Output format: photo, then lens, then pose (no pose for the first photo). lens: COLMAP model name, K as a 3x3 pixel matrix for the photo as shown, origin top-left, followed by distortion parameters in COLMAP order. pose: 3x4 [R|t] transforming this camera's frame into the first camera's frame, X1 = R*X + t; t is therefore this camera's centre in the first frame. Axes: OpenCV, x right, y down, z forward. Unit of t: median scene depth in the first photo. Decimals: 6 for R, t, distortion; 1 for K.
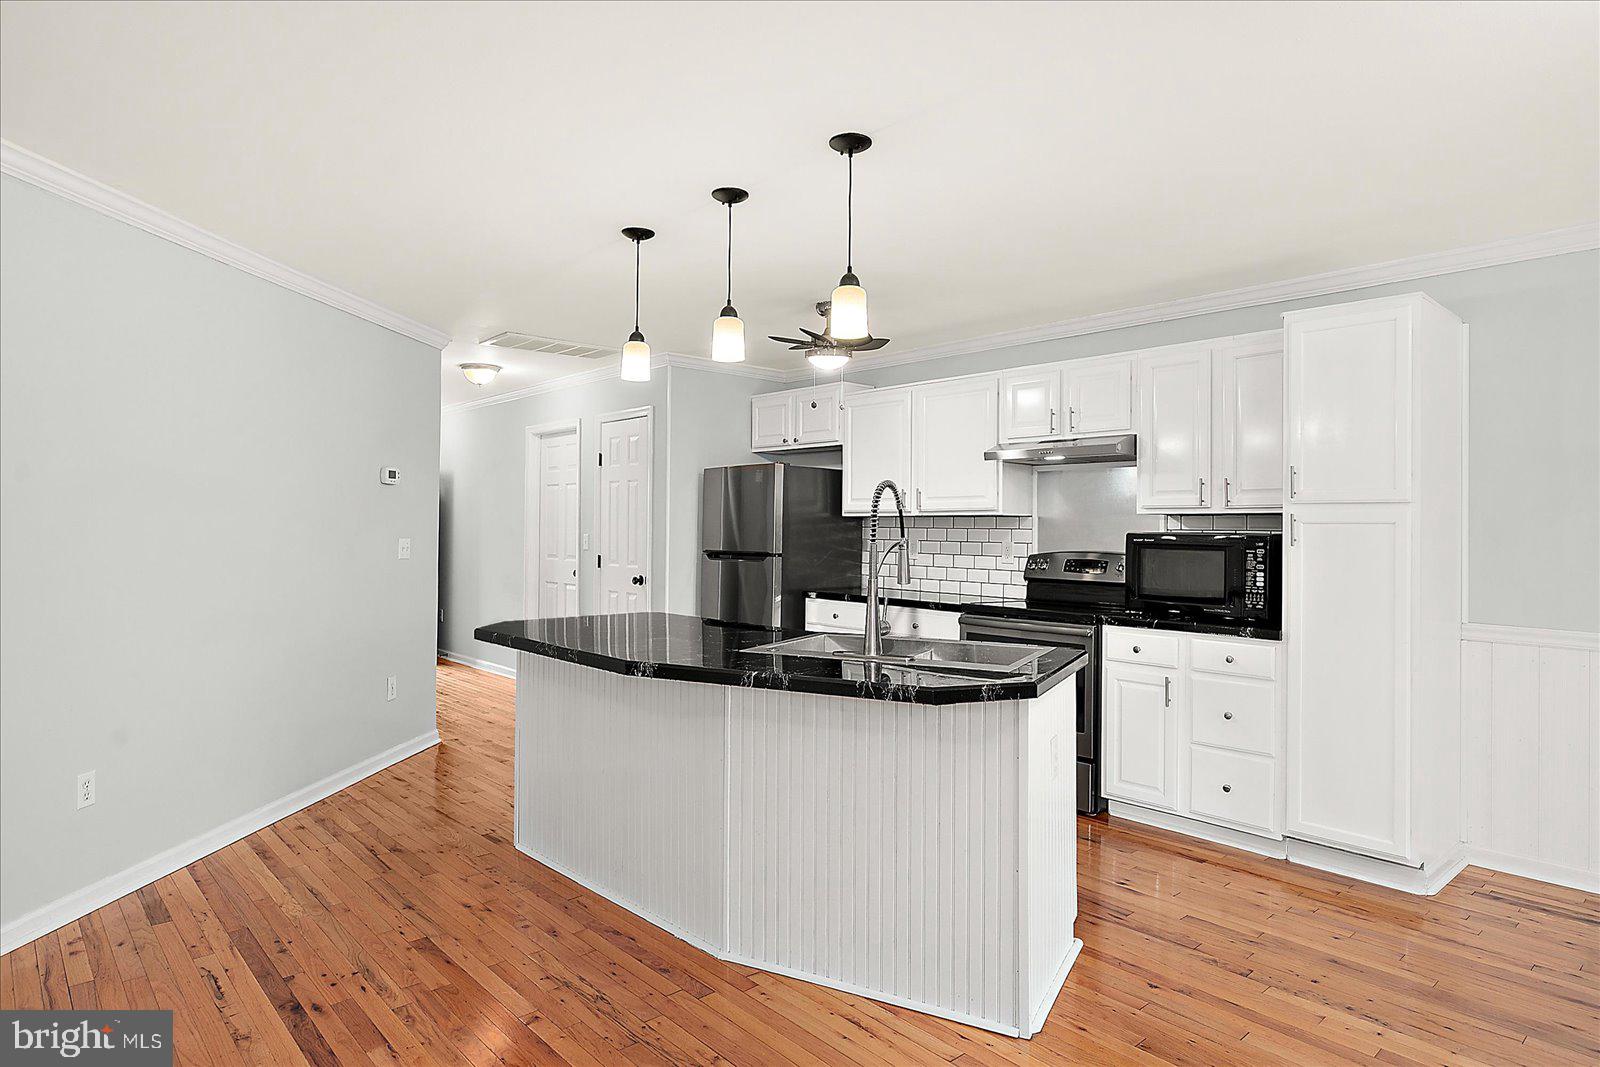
lens RADIAL K [[917.0, 0, 807.7], [0, 917.0, 497.2], [0, 0, 1]] dist [-0.001360, -0.004147]
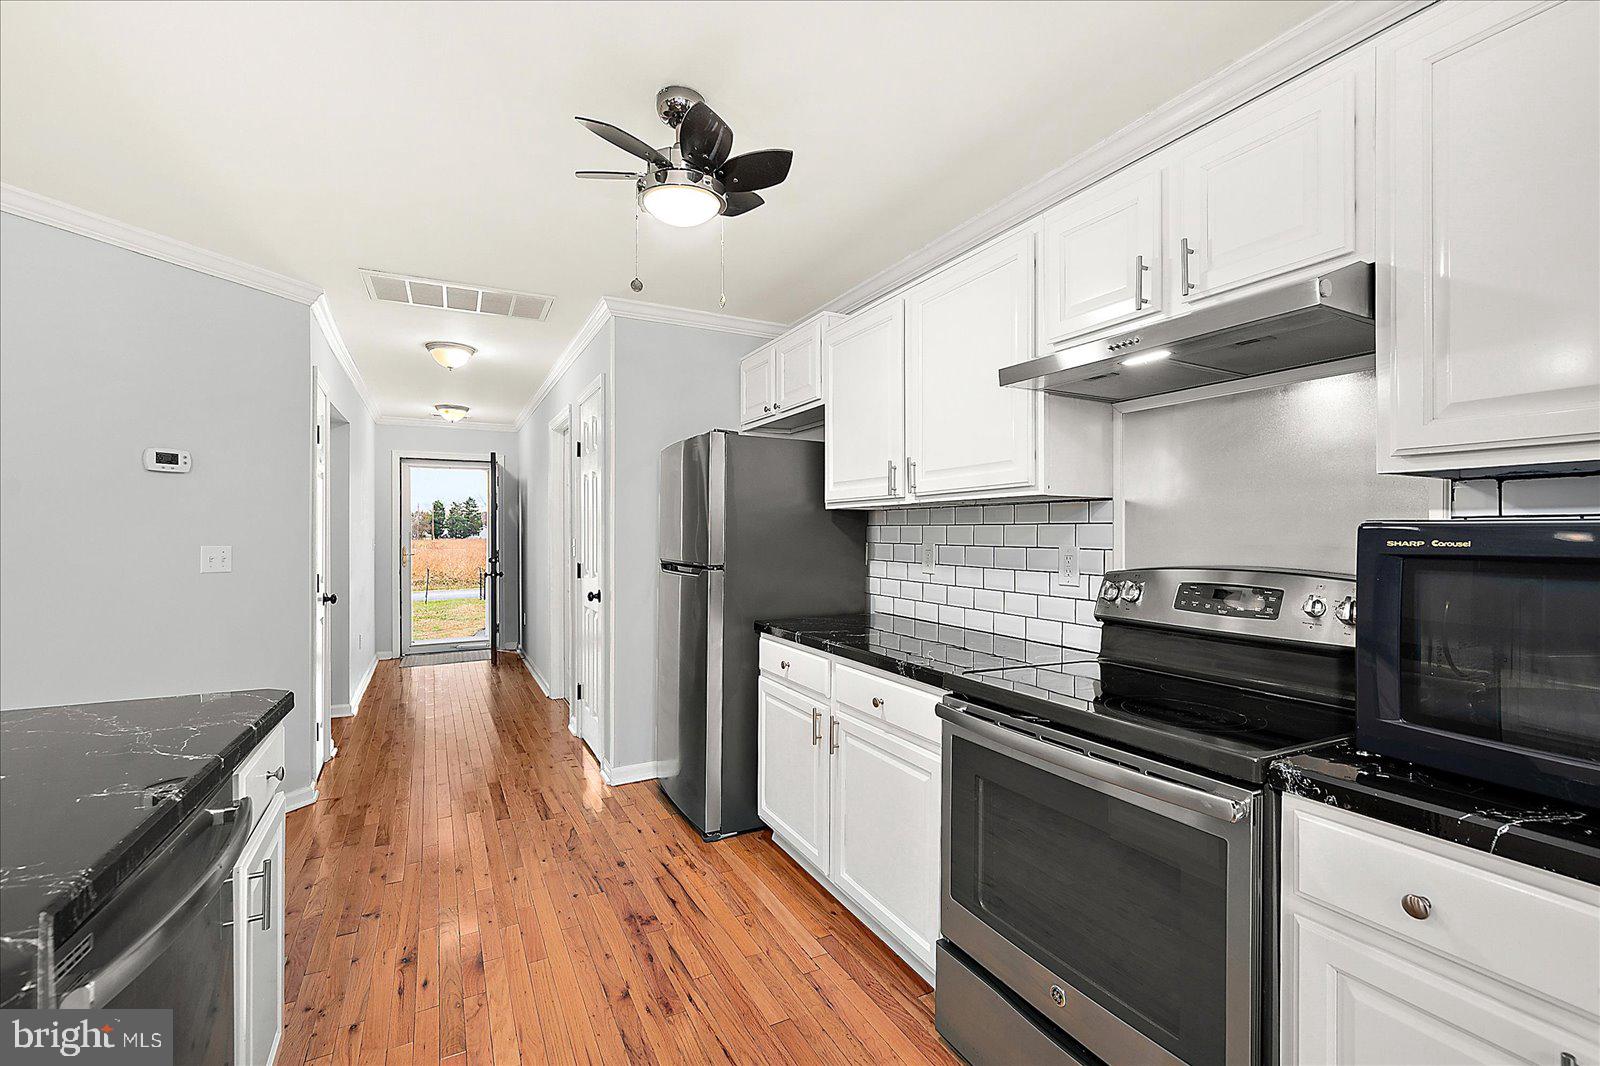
lens RADIAL K [[698.2, 0, 807.5], [0, 698.2, 526.2], [0, 0, 1]] dist [0.001608, 0.000329]
pose [[0.970478, -0.011821, -0.240898, 0.199095], [0.017685, 0.999597, 0.022195, 0.028982], [0.240538, -0.025800, 0.970297, 0.658881]]
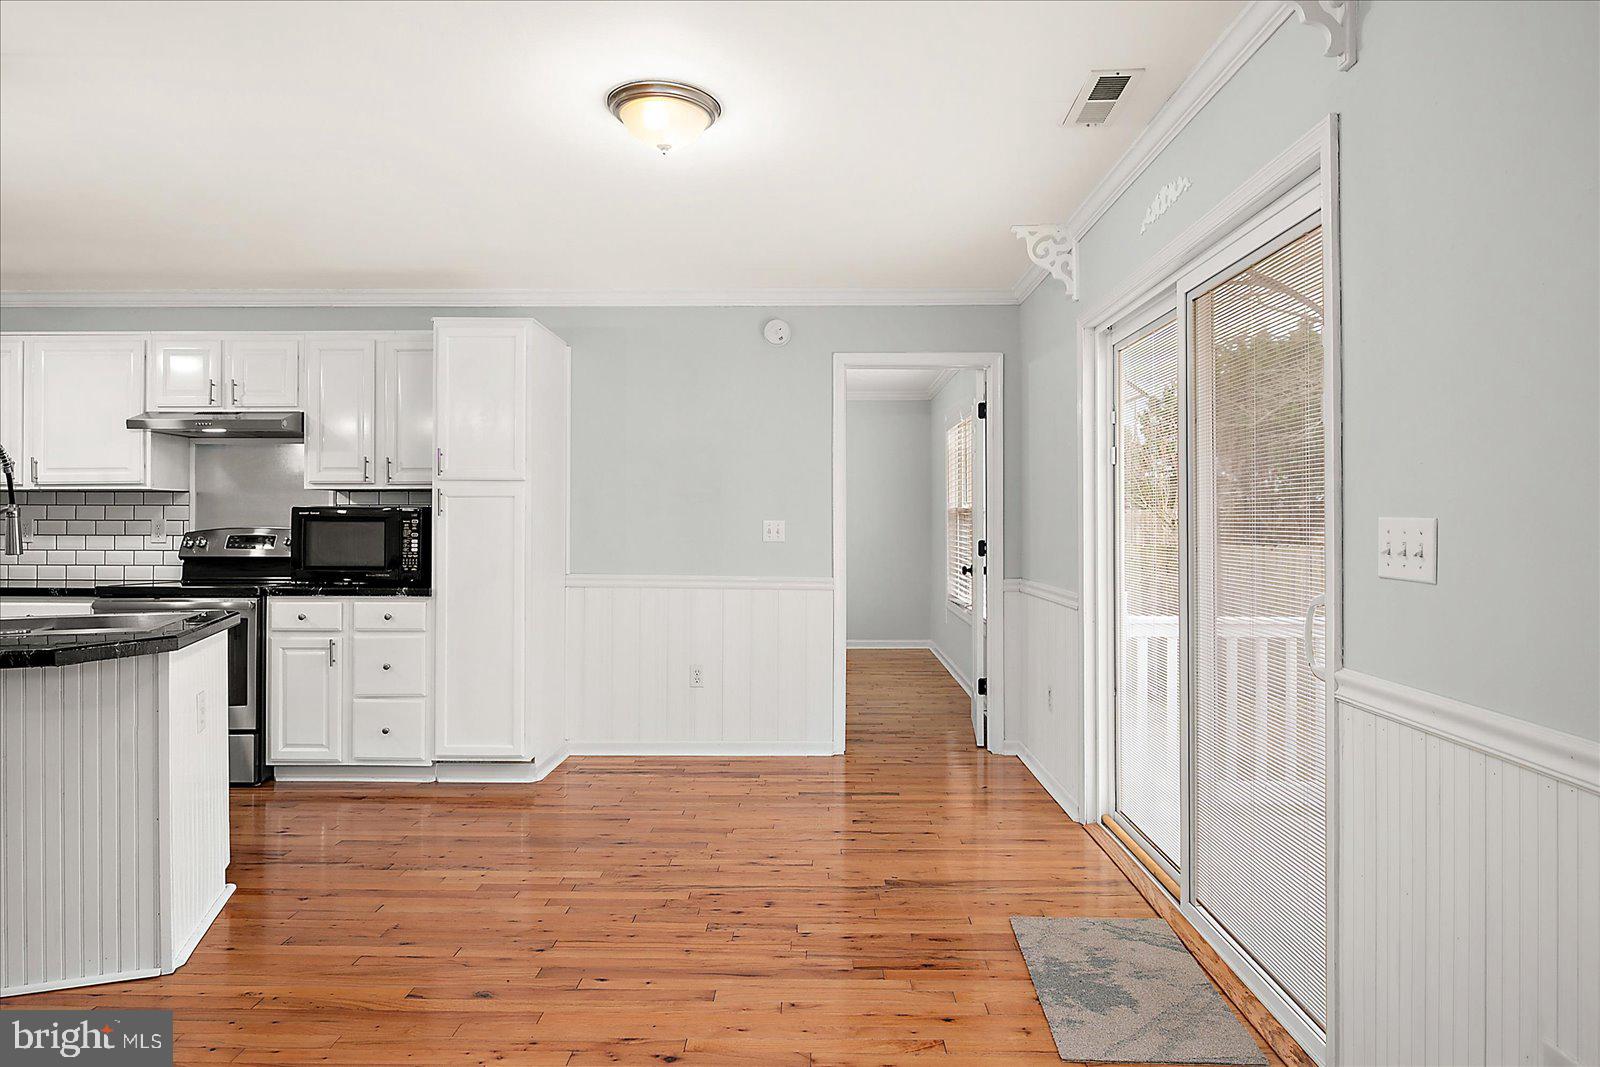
lens RADIAL K [[917.0, 0, 798.9], [0, 917.0, 519.5], [0, 0, 1]] dist [-0.001360, -0.004147]
pose [[0.684582, -0.010441, 0.728861, -0.014706], [-0.019852, 0.999259, 0.032961, 0.007150], [-0.728665, -0.037034, 0.683868, -0.120151]]
